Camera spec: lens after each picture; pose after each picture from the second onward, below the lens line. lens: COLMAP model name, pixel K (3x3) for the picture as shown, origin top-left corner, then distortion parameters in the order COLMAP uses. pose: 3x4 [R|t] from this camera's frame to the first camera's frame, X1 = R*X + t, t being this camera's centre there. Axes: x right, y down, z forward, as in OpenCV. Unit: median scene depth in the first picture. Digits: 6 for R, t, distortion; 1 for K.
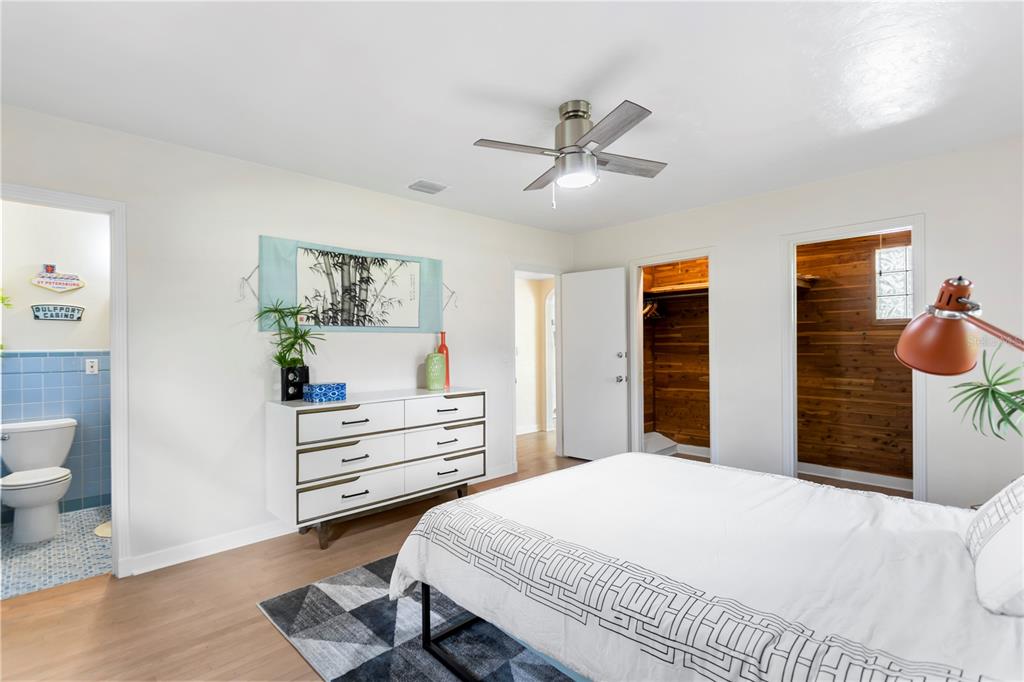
lens RADIAL K [[489.7, 0, 515.2], [0, 489.7, 343.8], [0, 0, 1]] dist [-0.005917, 0.001125]
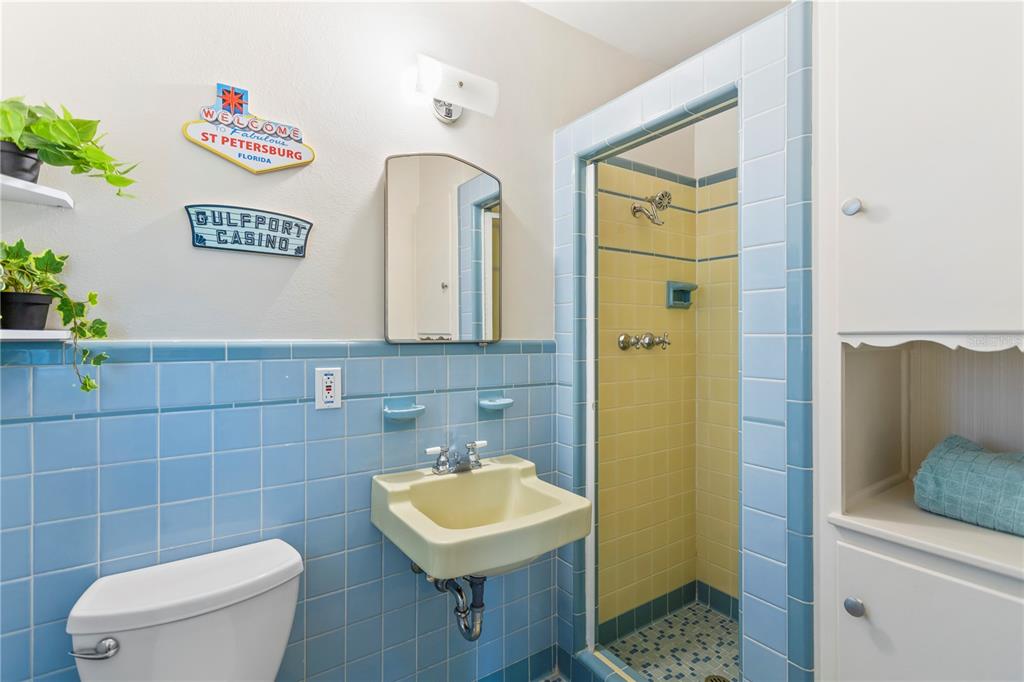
lens RADIAL K [[489.7, 0, 508.8], [0, 489.7, 337.4], [0, 0, 1]] dist [-0.005917, 0.001125]
pose [[0.985161, 0.006934, -0.171495, -0.700734], [-0.007153, 0.999974, -0.000663, 0.009742], [0.171486, 0.001880, 0.985185, 0.693295]]
